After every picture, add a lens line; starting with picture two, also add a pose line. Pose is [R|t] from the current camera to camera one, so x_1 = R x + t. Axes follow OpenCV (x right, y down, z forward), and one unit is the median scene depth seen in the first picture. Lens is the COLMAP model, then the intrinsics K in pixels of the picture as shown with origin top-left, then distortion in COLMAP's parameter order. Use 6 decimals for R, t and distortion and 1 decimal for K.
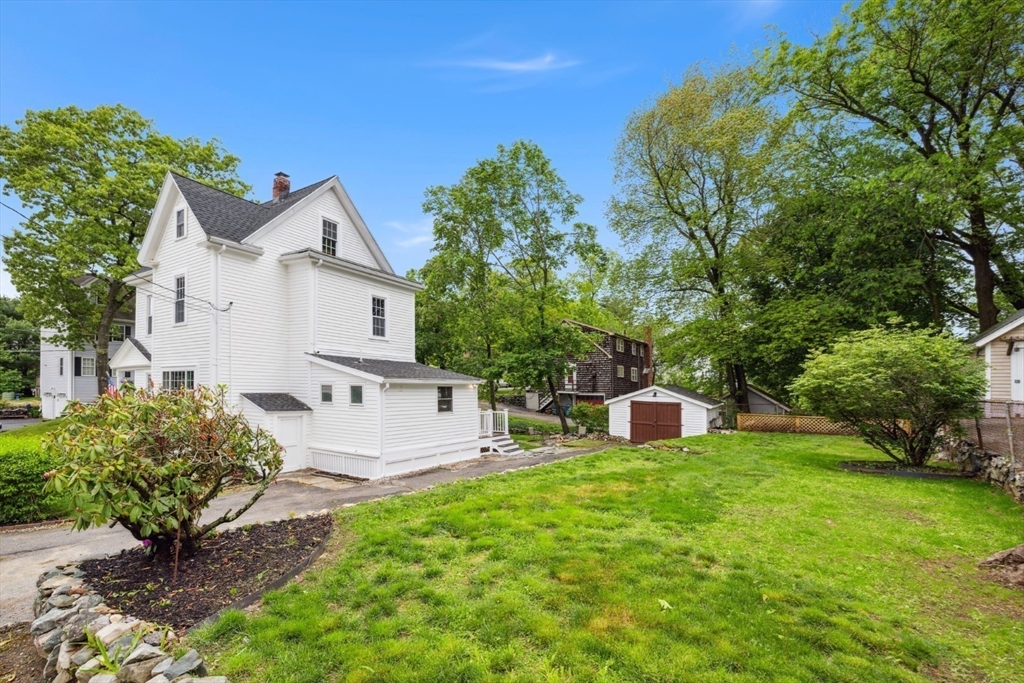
lens RADIAL K [[432.1, 0, 507.2], [0, 432.1, 297.9], [0, 0, 1]] dist [0.000340, -0.000125]
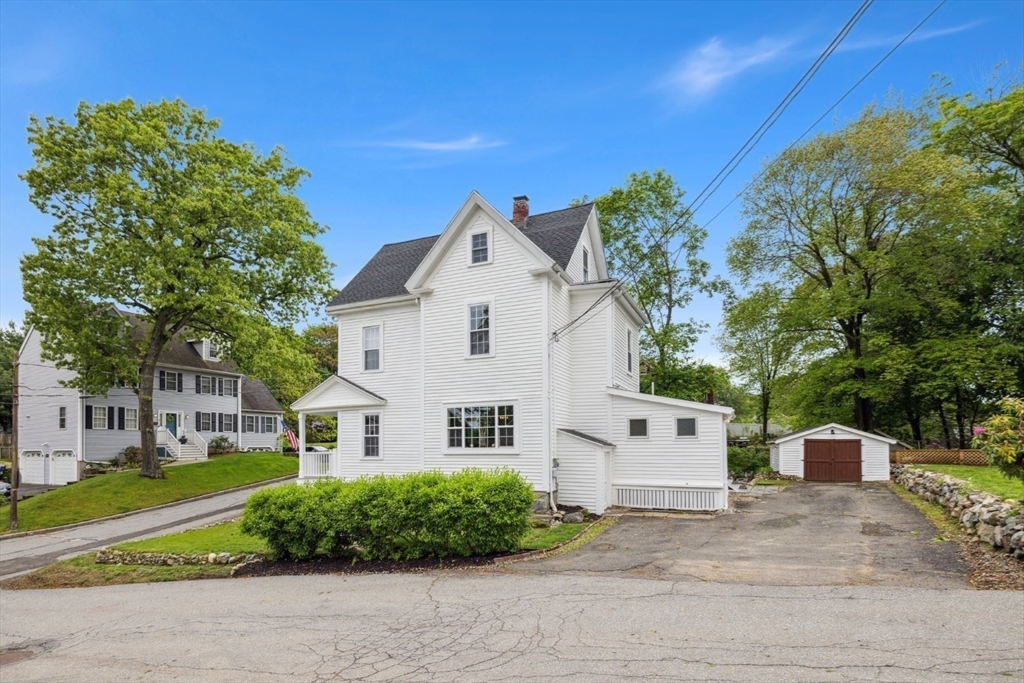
lens RADIAL K [[493.7, 0, 510.3], [0, 493.7, 347.2], [0, 0, 1]] dist [-0.002968, 0.000988]
pose [[0.991480, 0.006089, 0.130117, -0.552279], [-0.007362, 0.999930, 0.009302, 0.020417], [-0.130052, -0.010181, 0.991455, -0.039485]]
